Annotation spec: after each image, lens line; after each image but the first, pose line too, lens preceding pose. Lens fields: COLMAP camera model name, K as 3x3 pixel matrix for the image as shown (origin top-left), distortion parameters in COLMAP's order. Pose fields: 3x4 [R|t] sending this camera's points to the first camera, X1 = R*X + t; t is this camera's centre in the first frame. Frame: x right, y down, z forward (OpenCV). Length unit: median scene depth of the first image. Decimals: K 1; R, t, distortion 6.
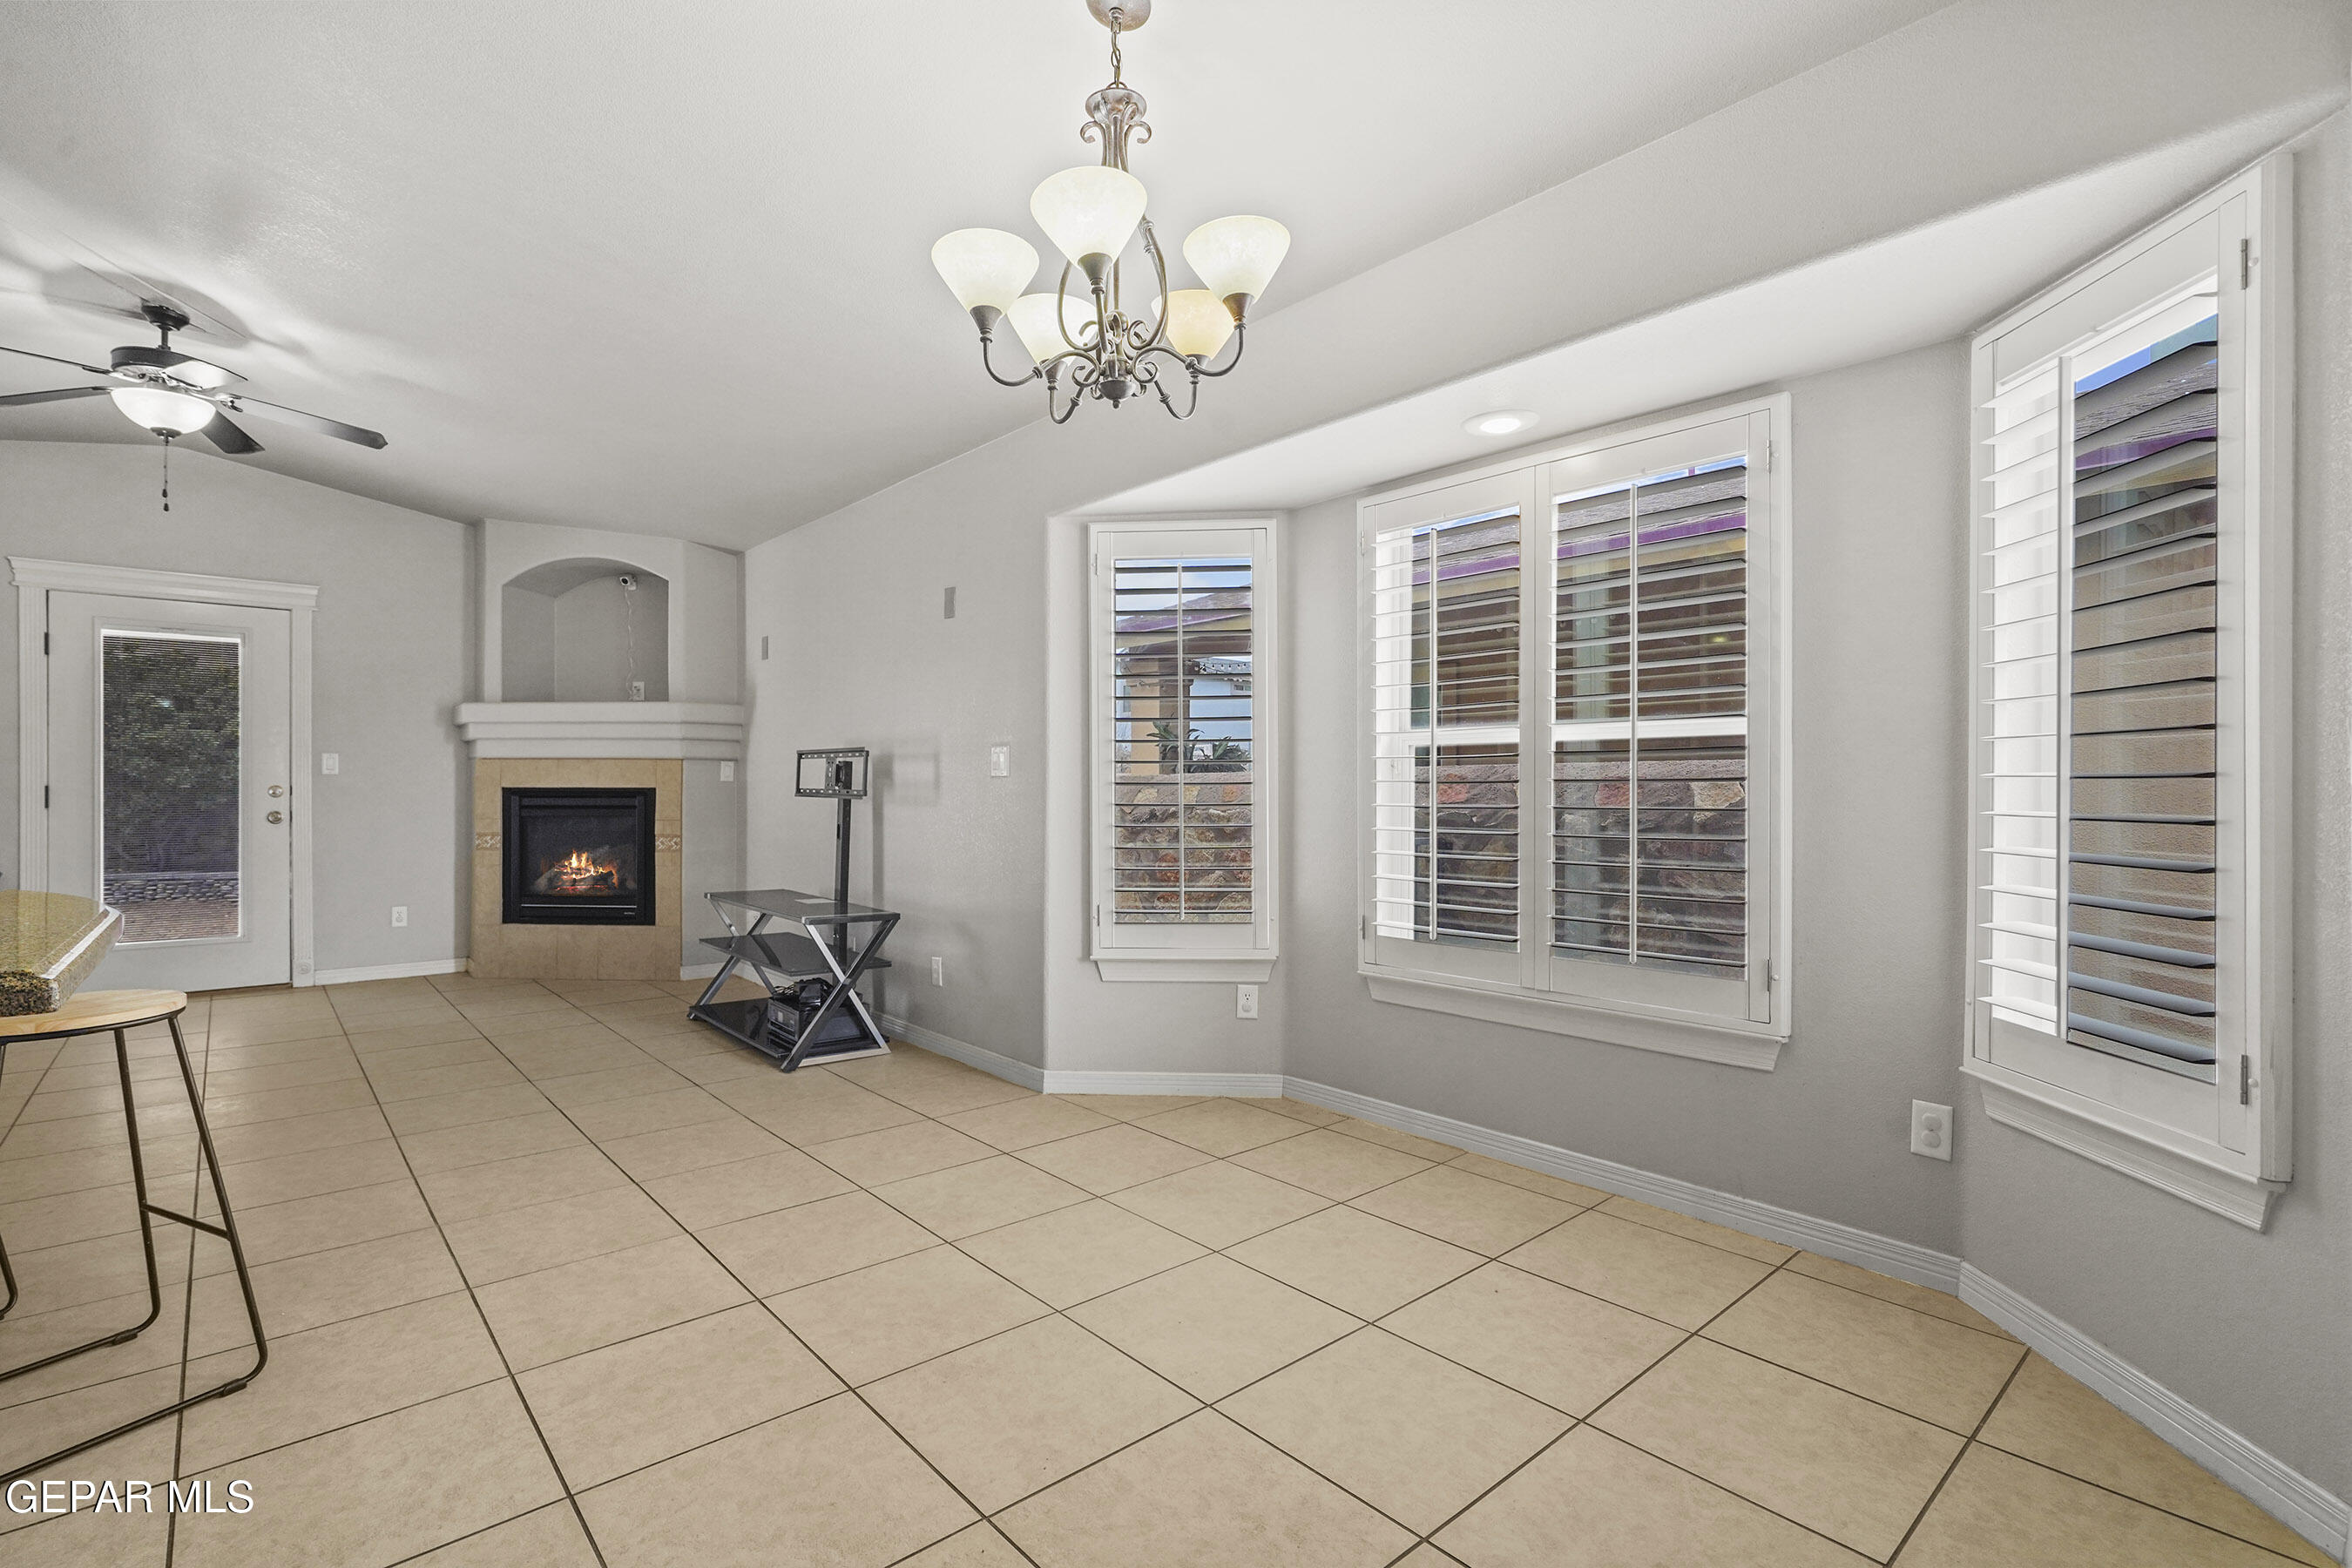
lens RADIAL K [[1083.1, 0, 1171.1], [0, 1083.1, 799.5], [0, 0, 1]] dist [-0.000817, 0.000749]
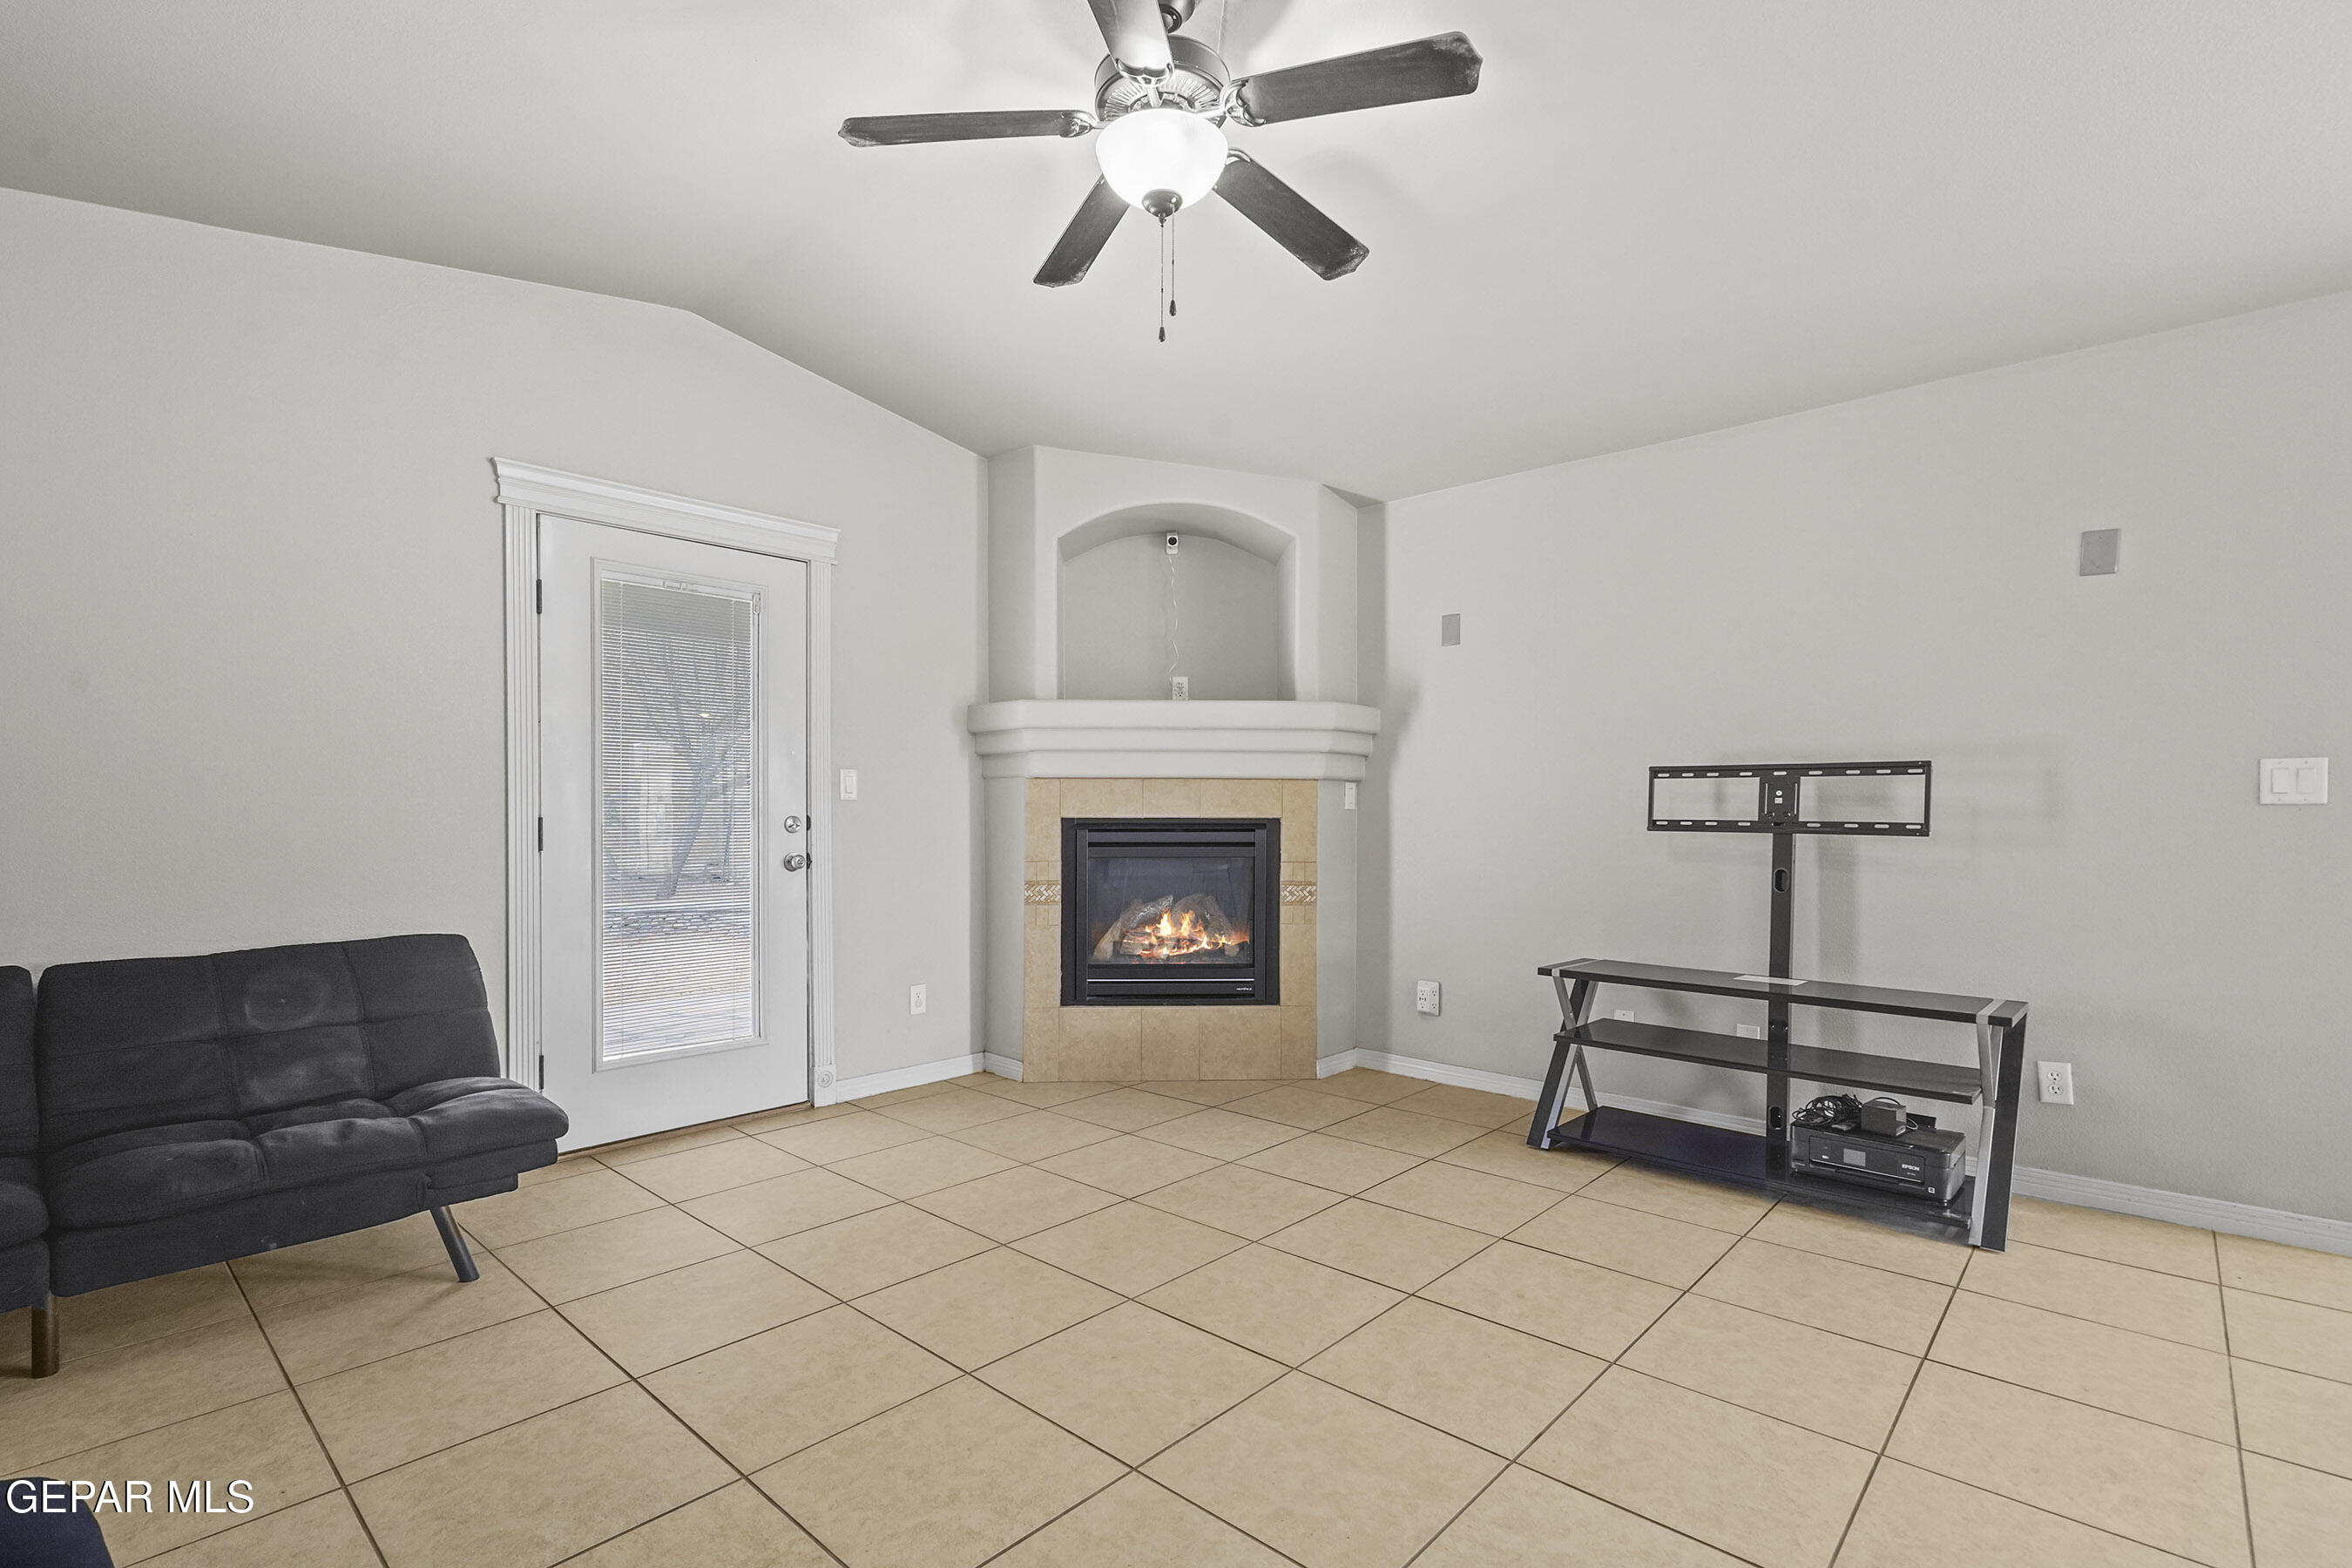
lens RADIAL K [[1095.8, 0, 1169.5], [0, 1095.8, 814.6], [0, 0, 1]] dist [0.001457, -0.000533]
pose [[0.993785, -0.000988, 0.111309, -0.634053], [0.002119, 0.999947, -0.010037, -0.005780], [-0.111293, 0.010210, 0.993735, 0.266130]]
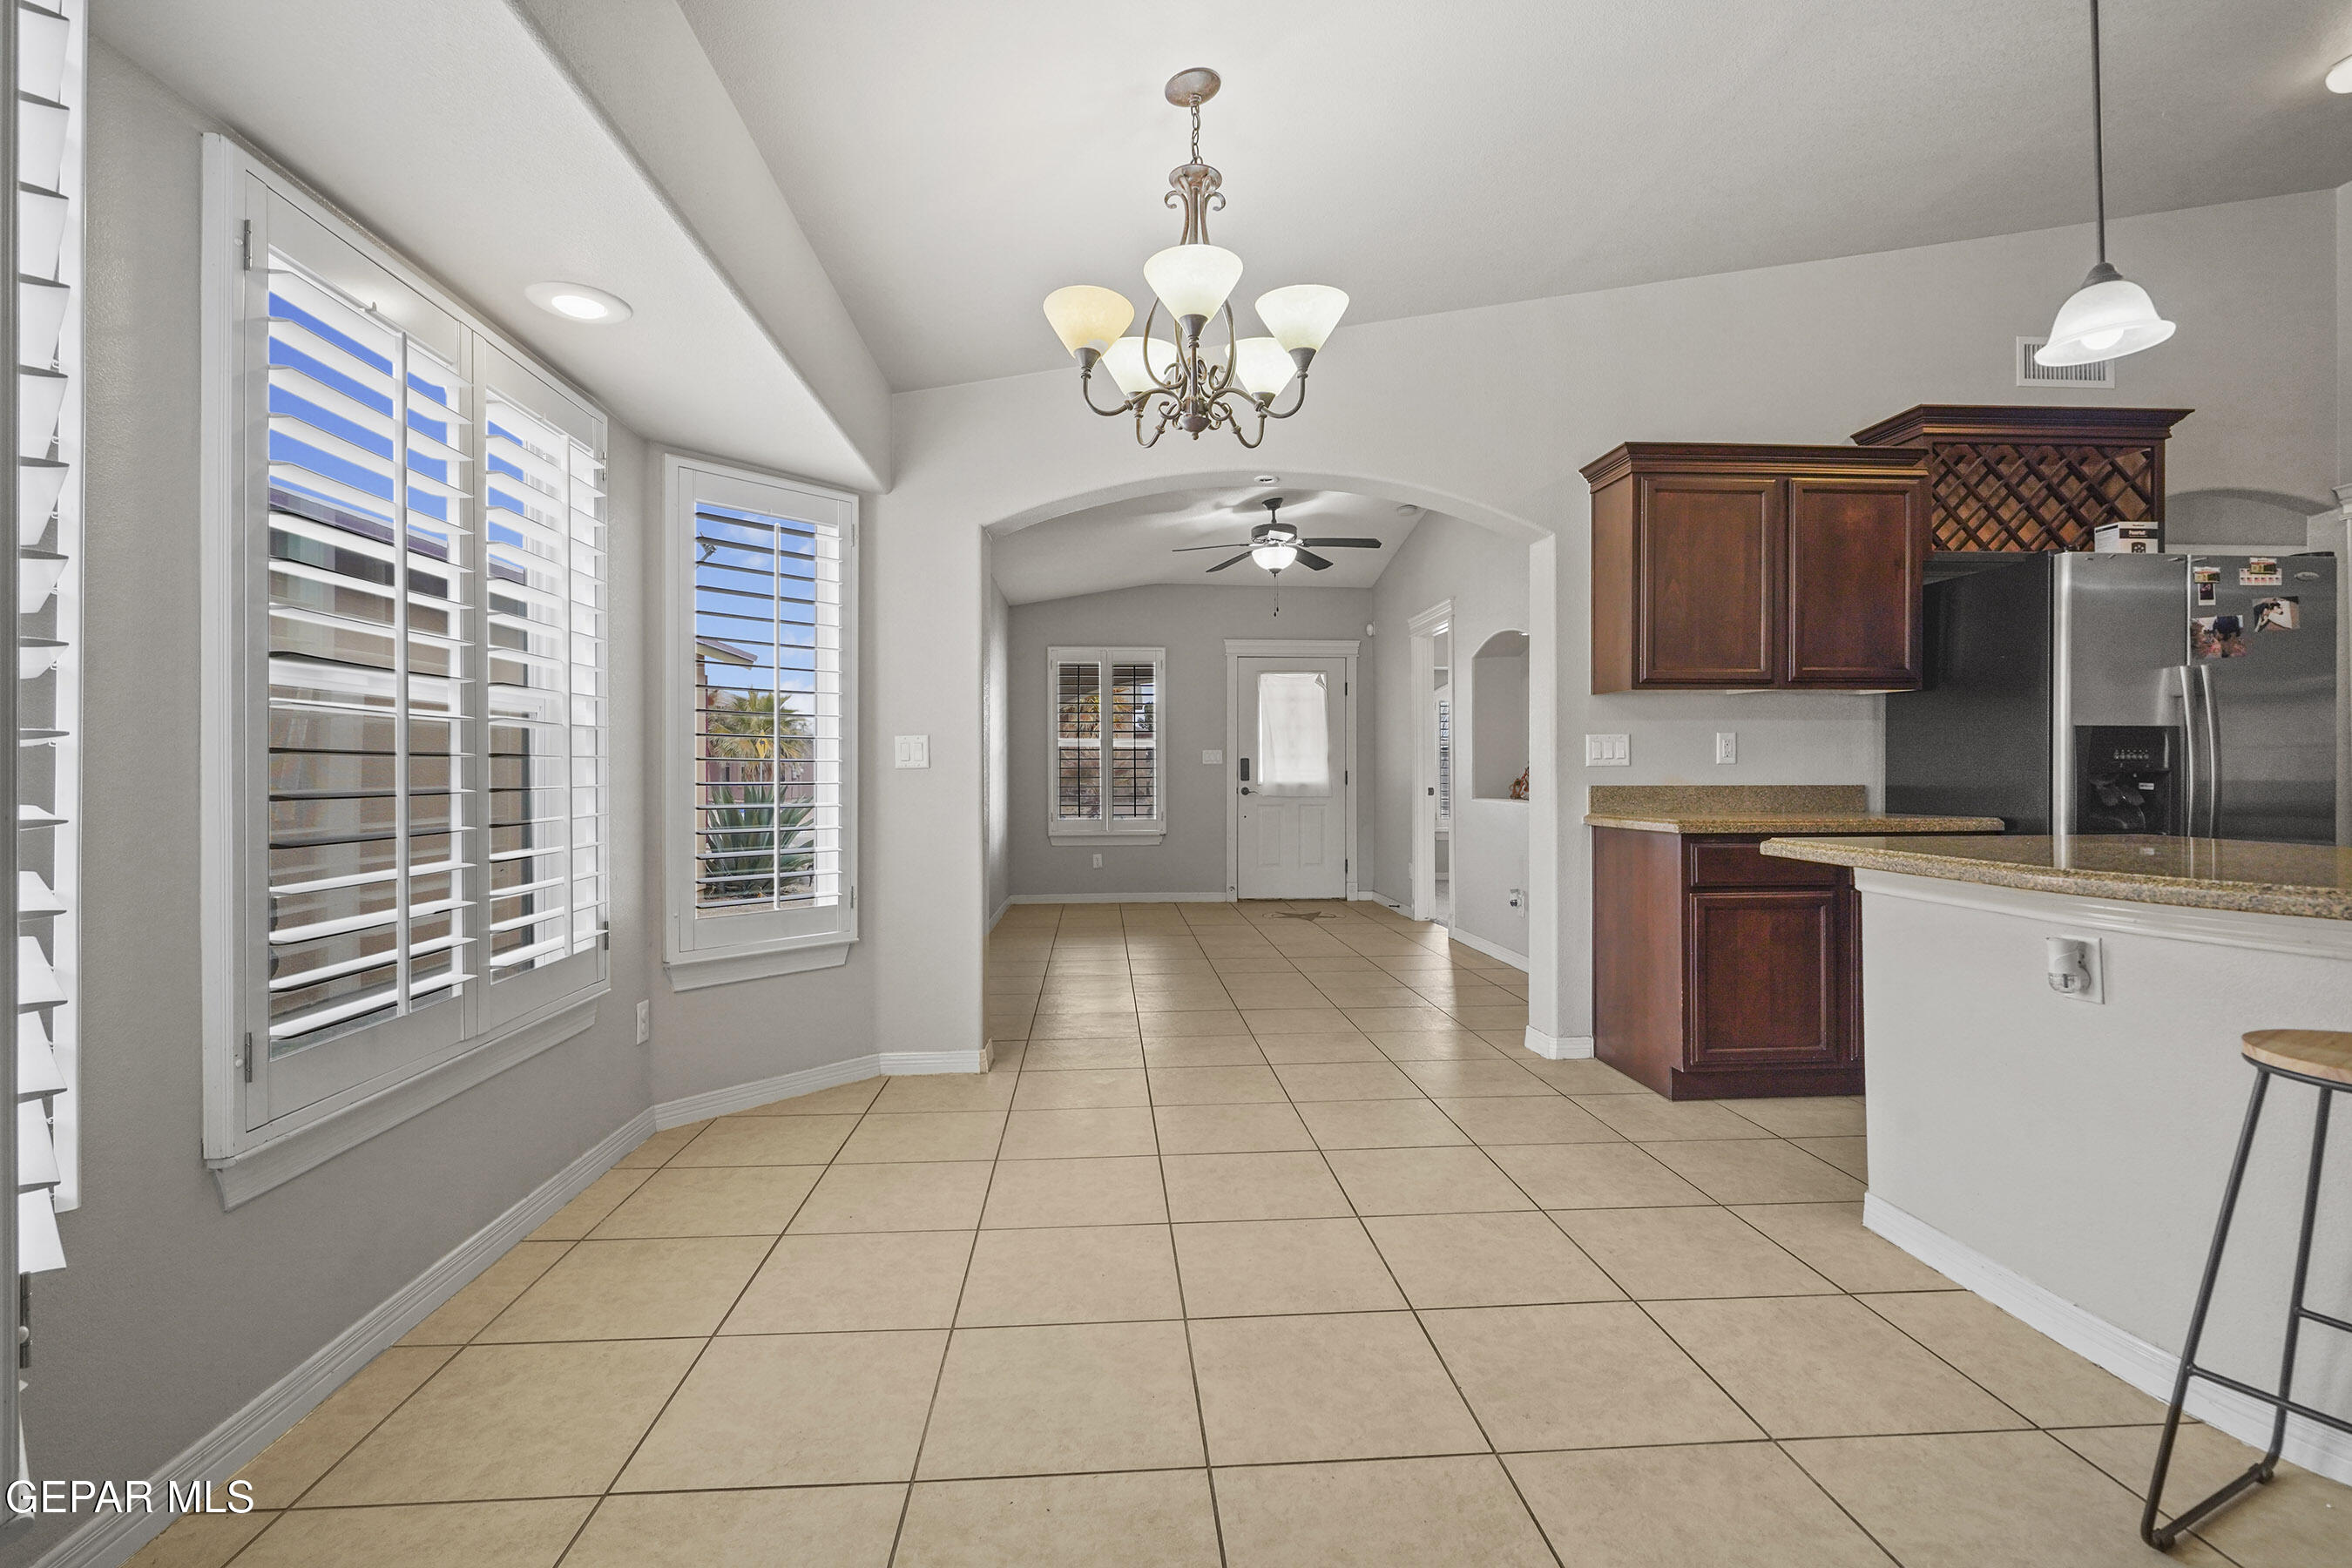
lens RADIAL K [[1078.9, 0, 1170.6], [0, 1078.9, 773.3], [0, 0, 1]] dist [-0.002343, -0.000317]
pose [[-0.796506, -0.000730, 0.604631, -0.247008], [0.007974, 0.999900, 0.011712, -0.005123], [-0.604579, 0.014149, -0.796420, 0.653031]]
